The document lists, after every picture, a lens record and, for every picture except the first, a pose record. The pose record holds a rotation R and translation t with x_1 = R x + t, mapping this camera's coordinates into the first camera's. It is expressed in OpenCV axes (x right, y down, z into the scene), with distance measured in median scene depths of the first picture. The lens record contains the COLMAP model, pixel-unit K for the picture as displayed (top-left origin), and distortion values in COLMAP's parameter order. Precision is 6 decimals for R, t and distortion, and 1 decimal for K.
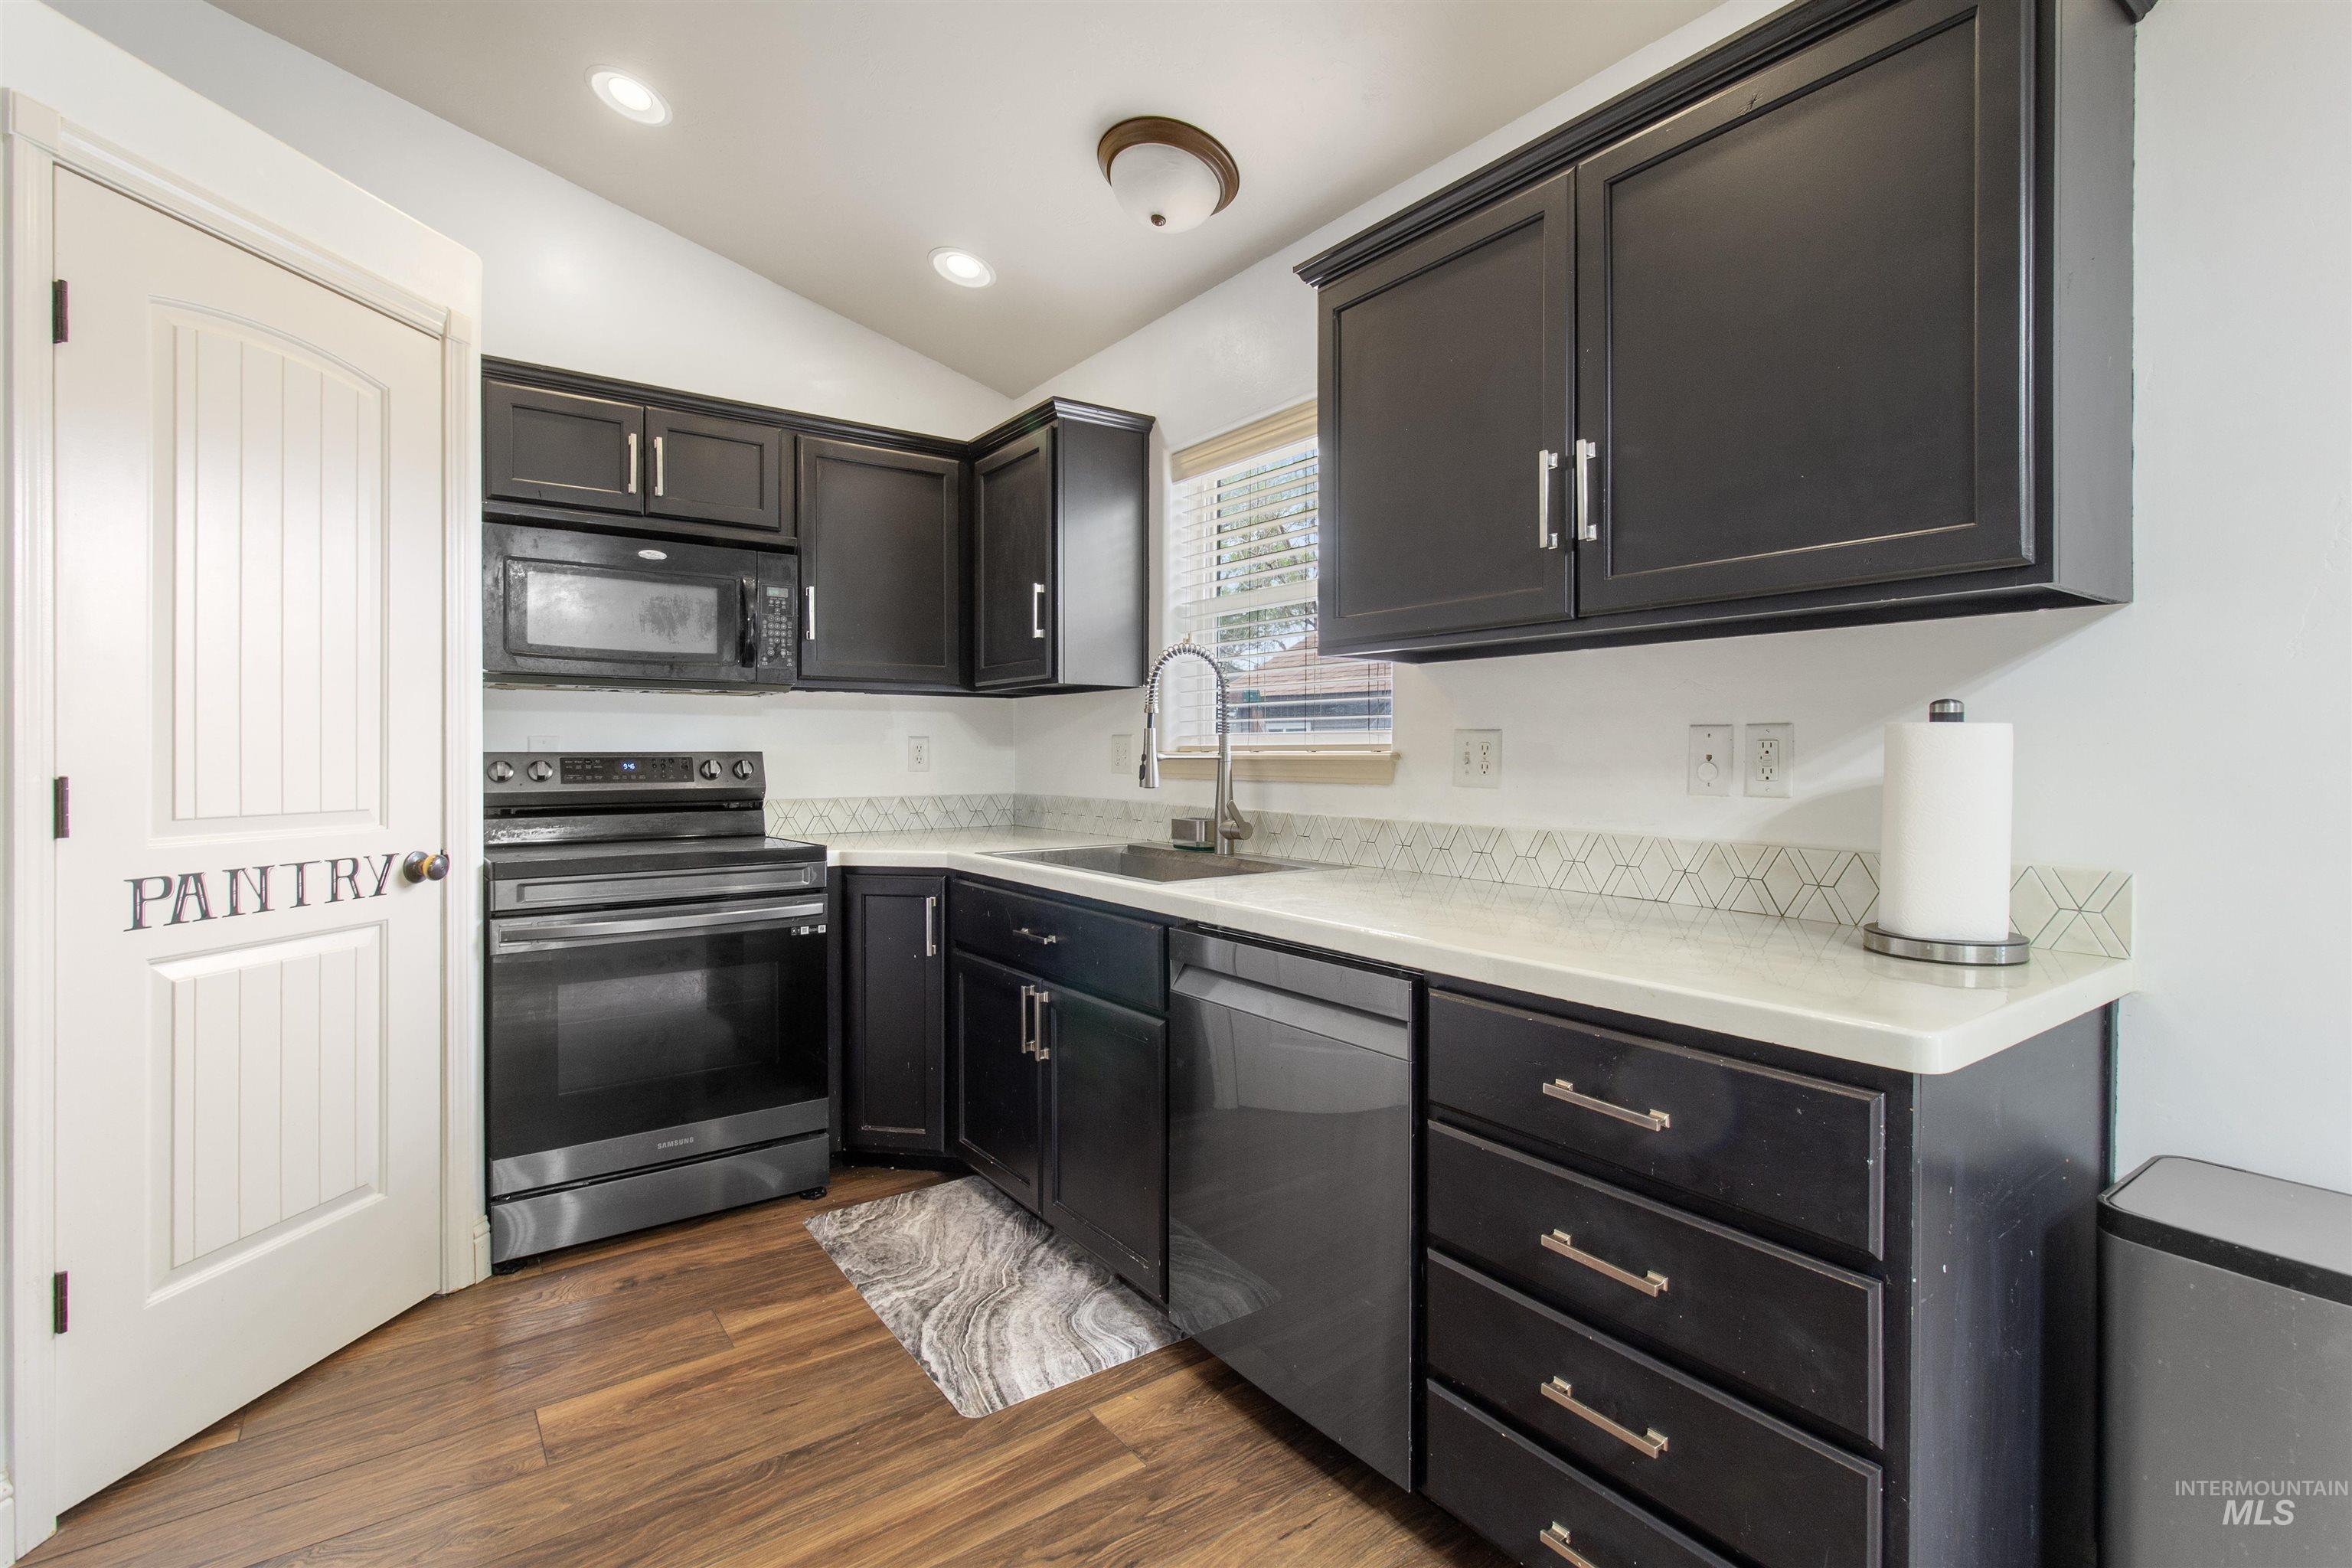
lens RADIAL K [[1092.6, 0, 1181.2], [0, 1092.6, 754.0], [0, 0, 1]] dist [0.001755, -0.000351]
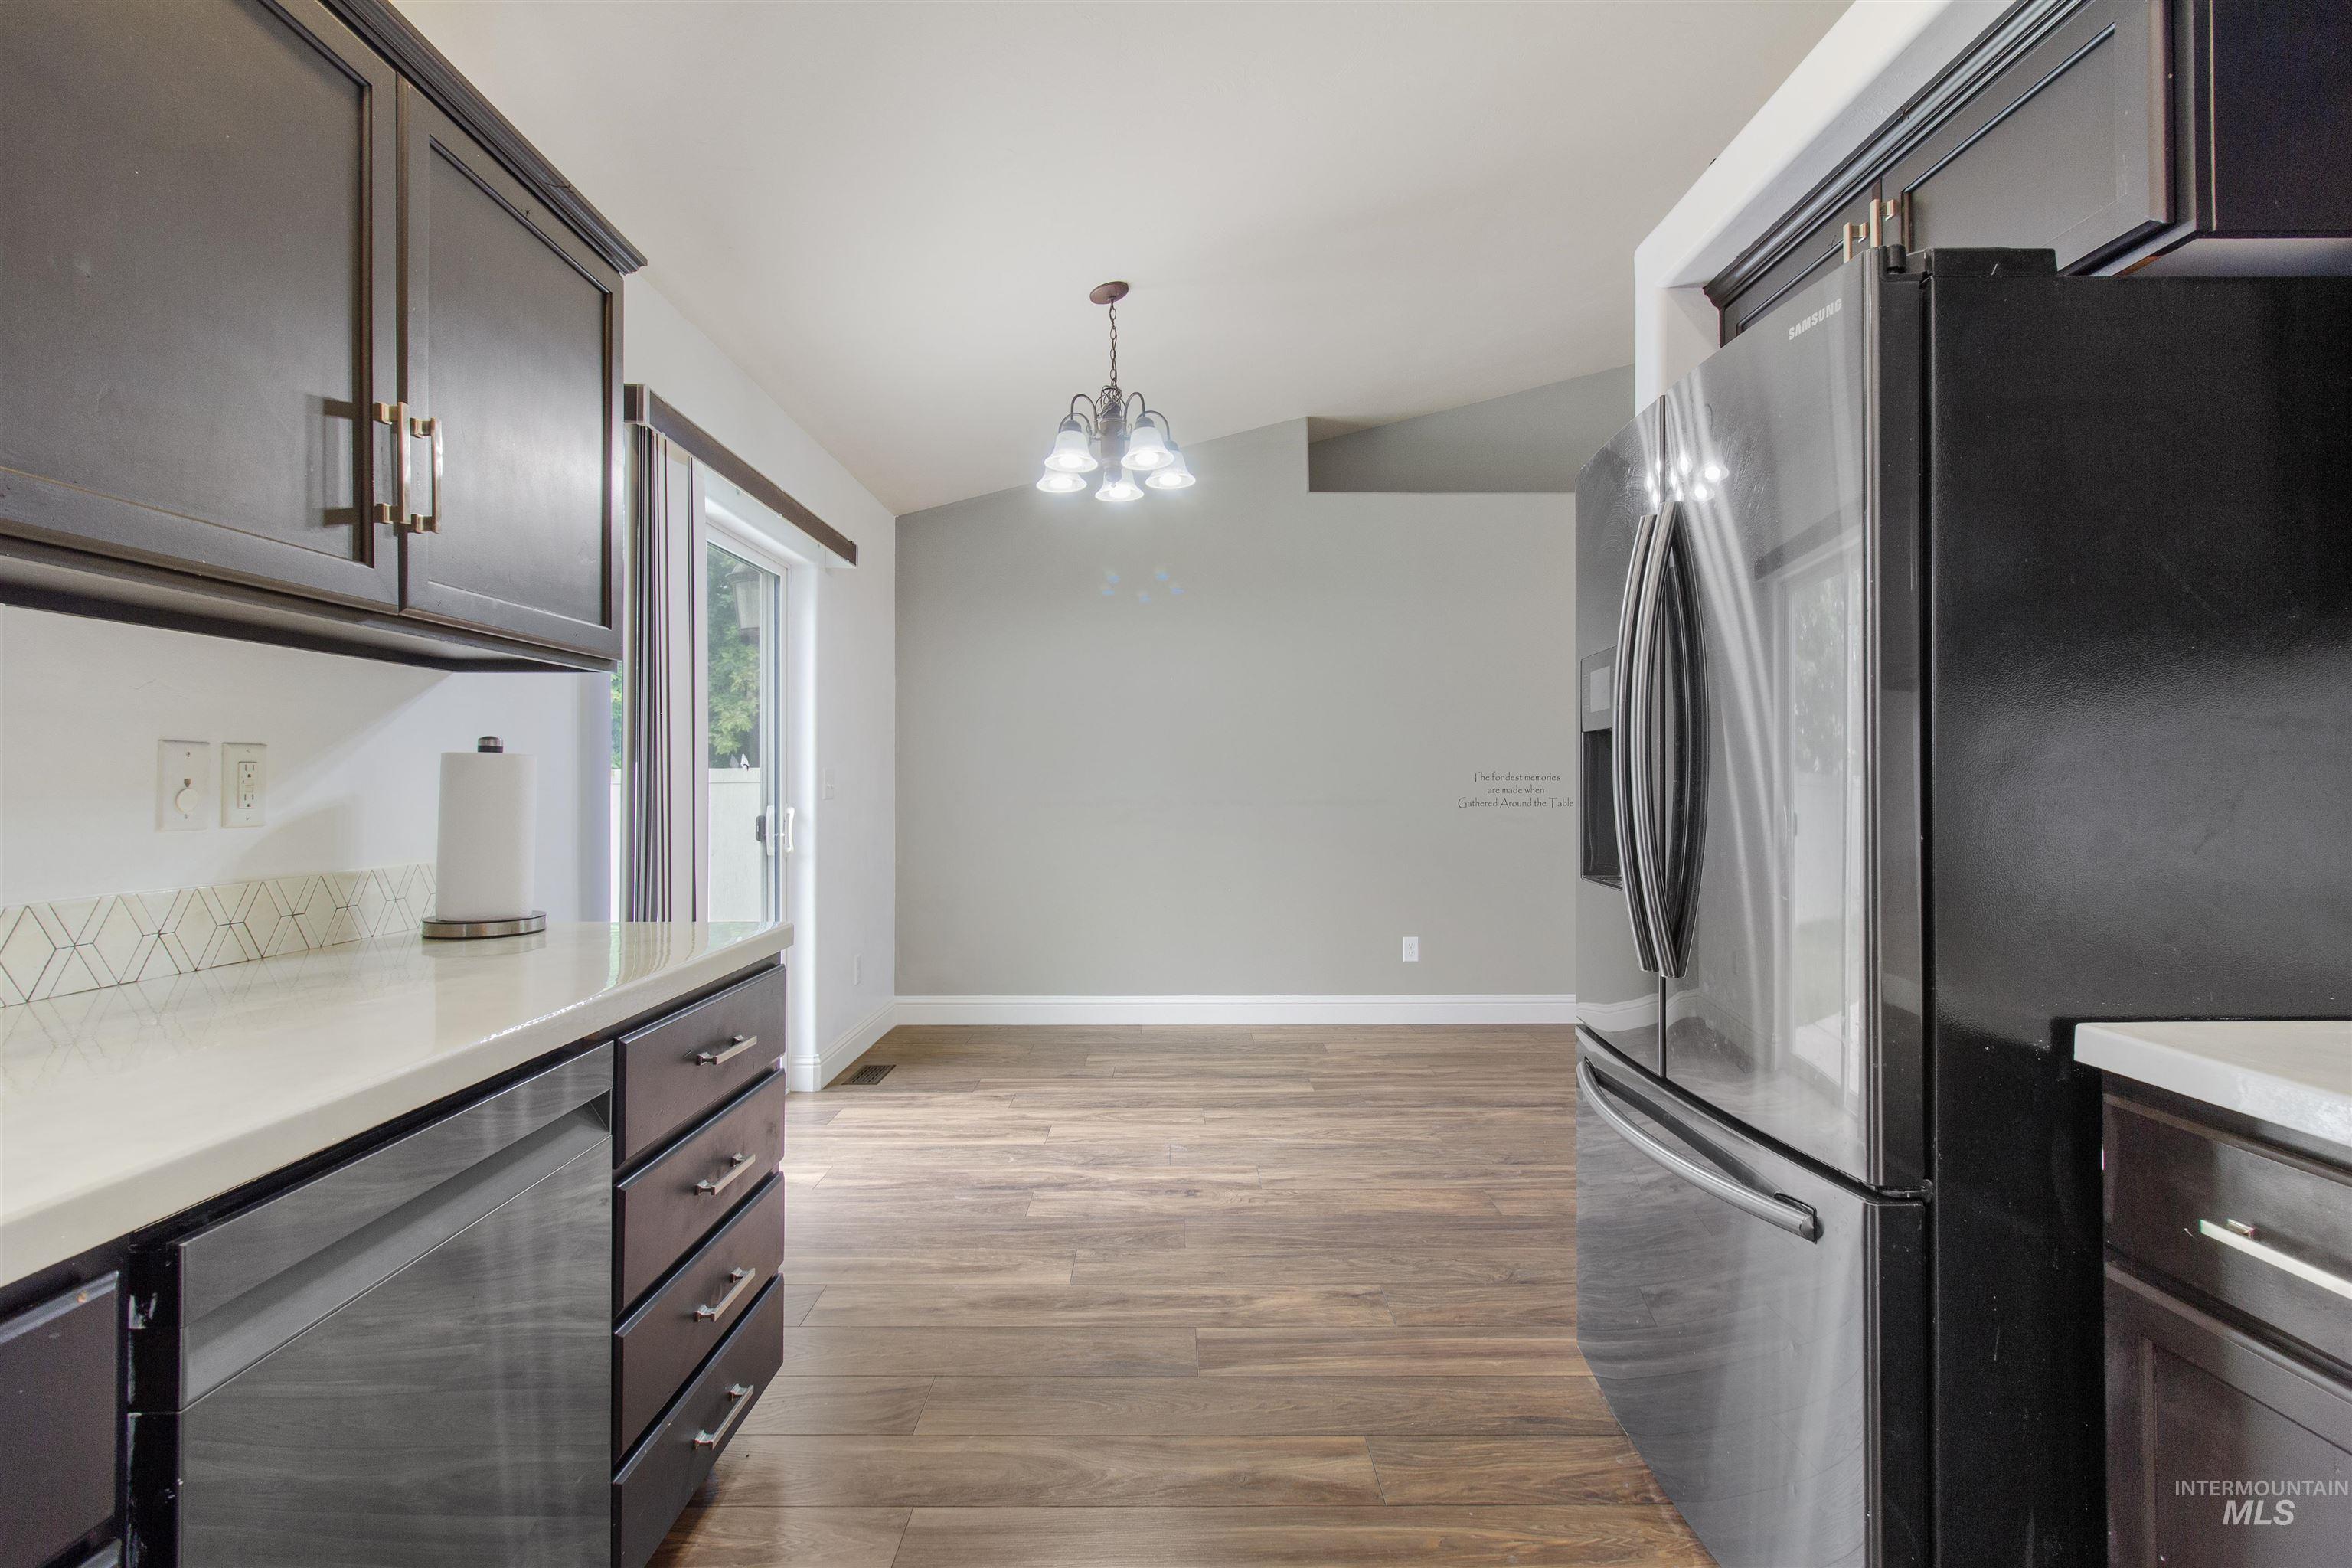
lens RADIAL K [[1081.7, 0, 1179.1], [0, 1081.7, 777.1], [0, 0, 1]] dist [0.000525, -0.000016]
pose [[-0.811754, -0.001225, 0.583999, -0.368590], [-0.001061, 0.999999, 0.000623, -0.001290], [-0.583999, -0.000114, -0.811754, 0.801170]]
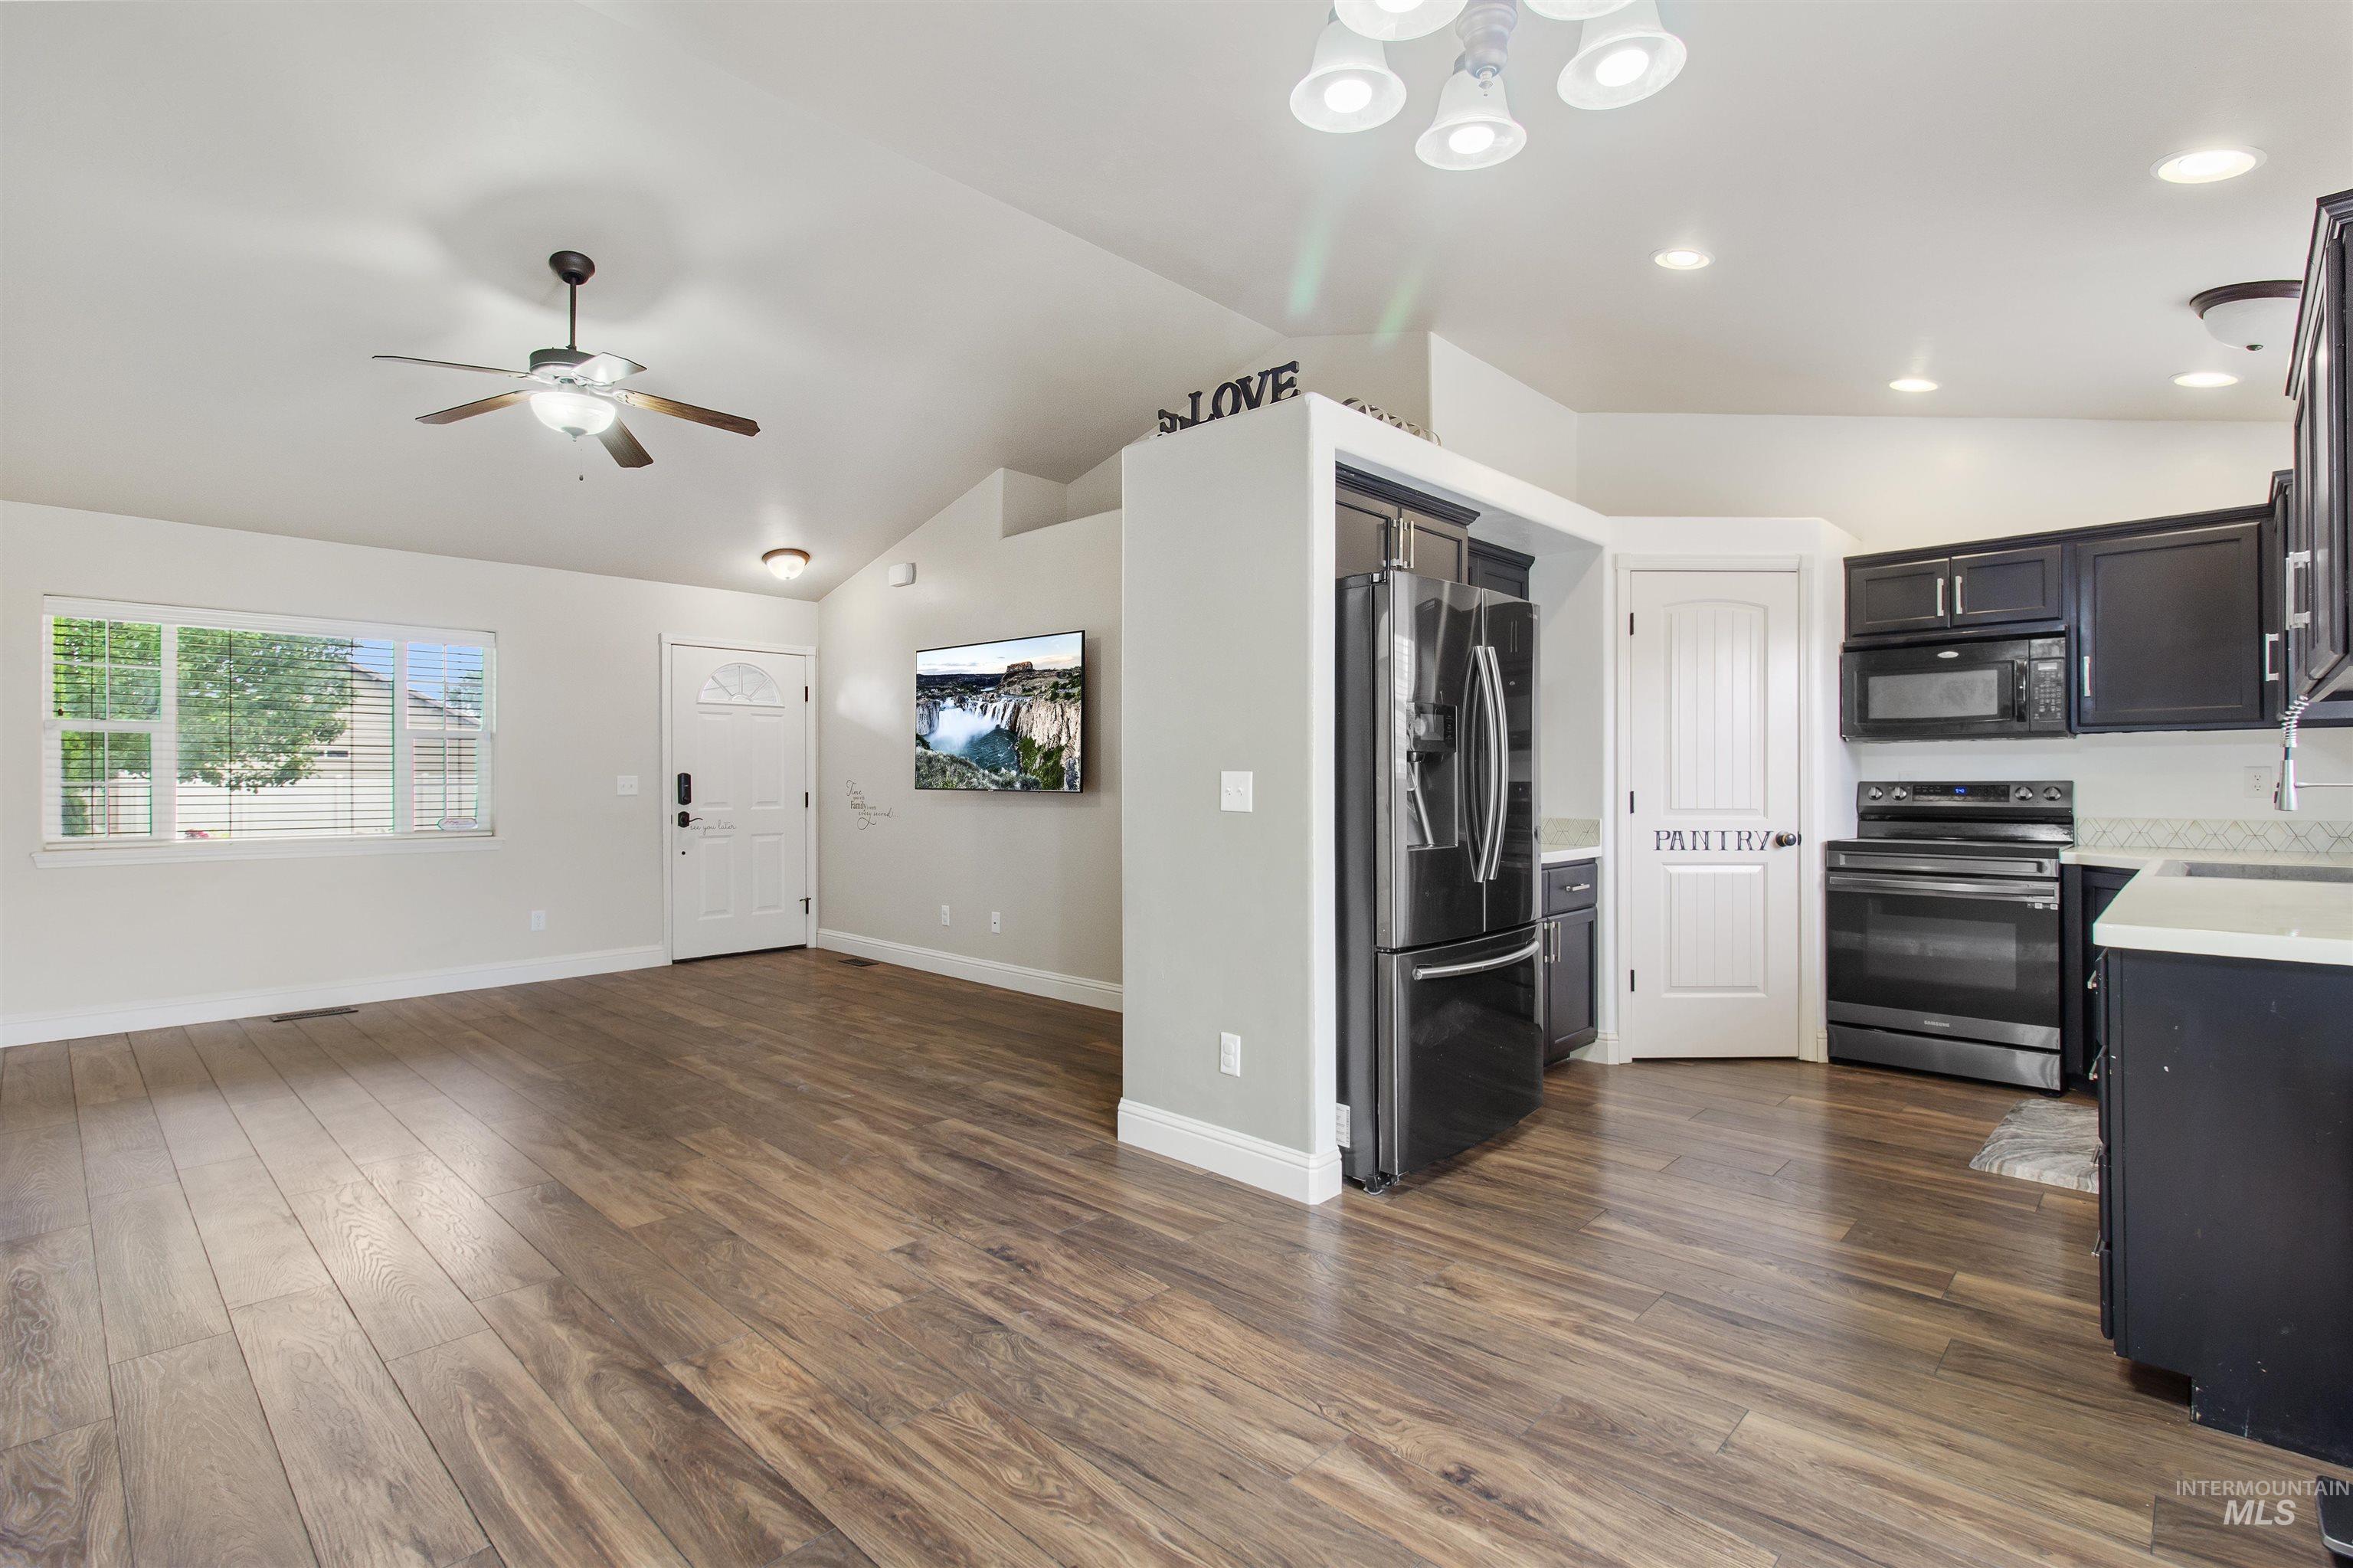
lens RADIAL K [[1095.8, 0, 1175.4], [0, 1095.8, 777.4], [0, 0, 1]] dist [0.002866, 0.000067]
pose [[0.175470, -0.006028, -0.984466, 0.864124], [0.000532, 0.999982, -0.006028, 0.001291], [0.984485, 0.000534, 0.175470, -0.360247]]
